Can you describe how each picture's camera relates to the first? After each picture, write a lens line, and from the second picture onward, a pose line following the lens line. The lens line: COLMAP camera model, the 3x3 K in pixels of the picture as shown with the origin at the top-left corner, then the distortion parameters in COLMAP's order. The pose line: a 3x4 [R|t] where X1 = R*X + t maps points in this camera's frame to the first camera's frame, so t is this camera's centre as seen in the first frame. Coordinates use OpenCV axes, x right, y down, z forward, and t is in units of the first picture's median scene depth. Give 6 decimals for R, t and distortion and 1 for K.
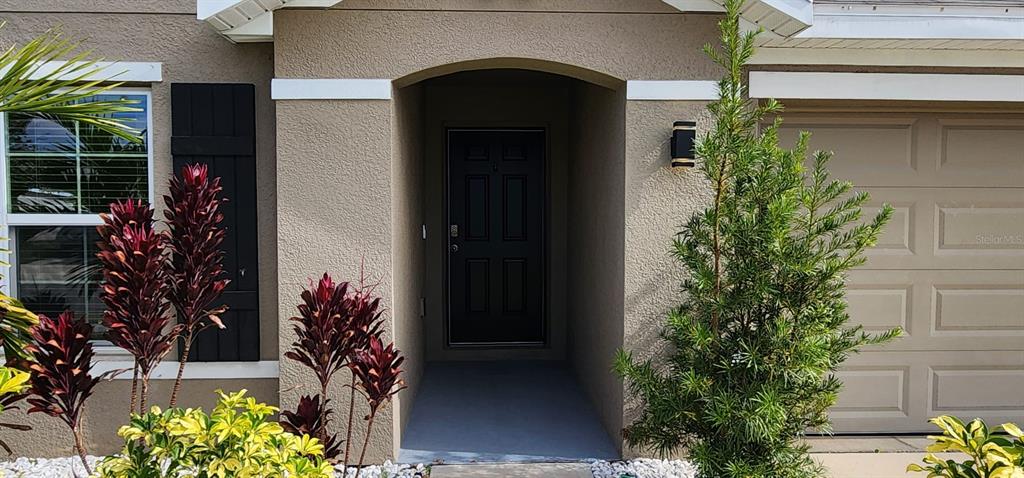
lens RADIAL K [[632.3, 0, 500.9], [0, 632.3, 241.2], [0, 0, 1]] dist [-0.005730, -0.001009]
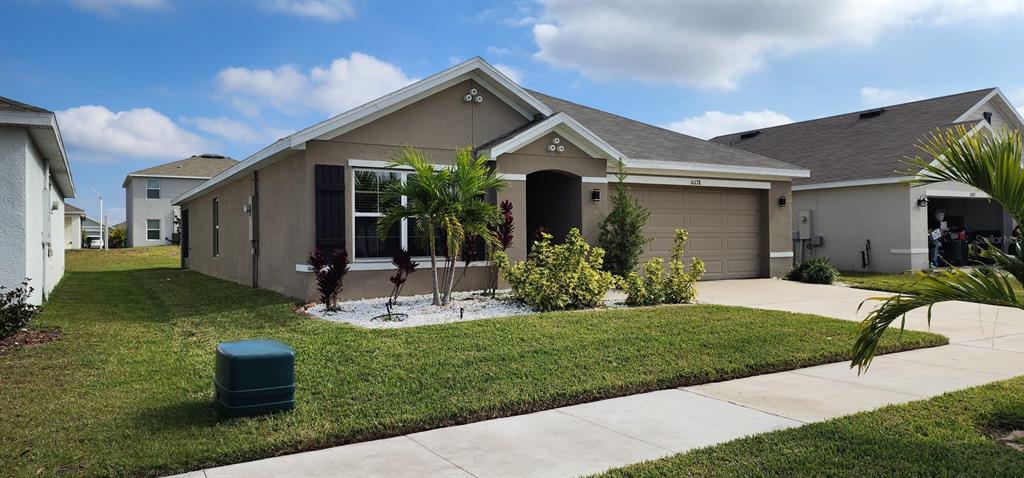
lens RADIAL K [[680.1, 0, 512.3], [0, 680.1, 237.6], [0, 0, 1]] dist [0.051809, -0.003737]
pose [[0.881613, -0.009089, 0.471885, -1.964879], [0.037349, 0.998023, -0.050555, 0.267704], [-0.470493, 0.062194, 0.880209, -2.174969]]
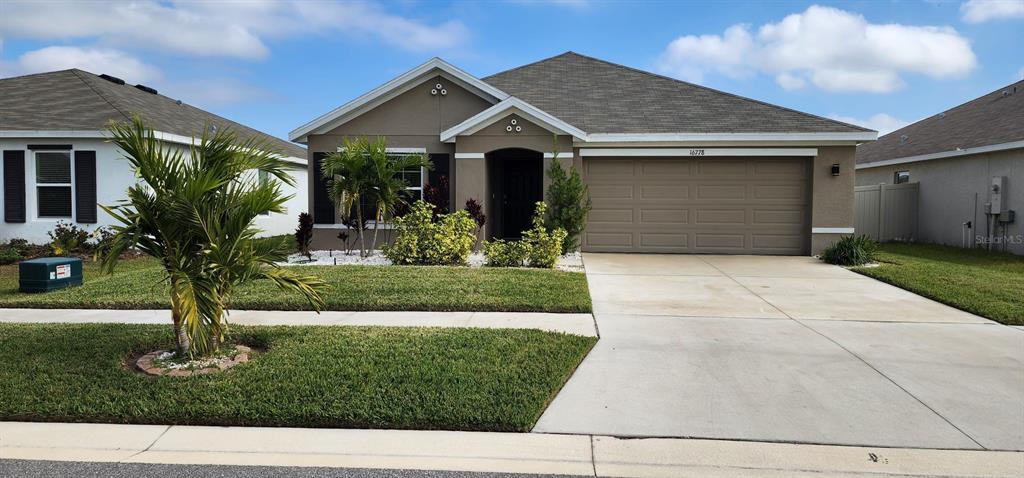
lens RADIAL K [[680.1, 0, 518.6], [0, 680.1, 250.2], [0, 0, 1]] dist [0.051809, -0.003737]
pose [[0.994189, 0.010709, -0.107116, 0.508503], [-0.010165, 0.999933, 0.005619, 0.331248], [0.107169, -0.004498, 0.994231, -3.248457]]
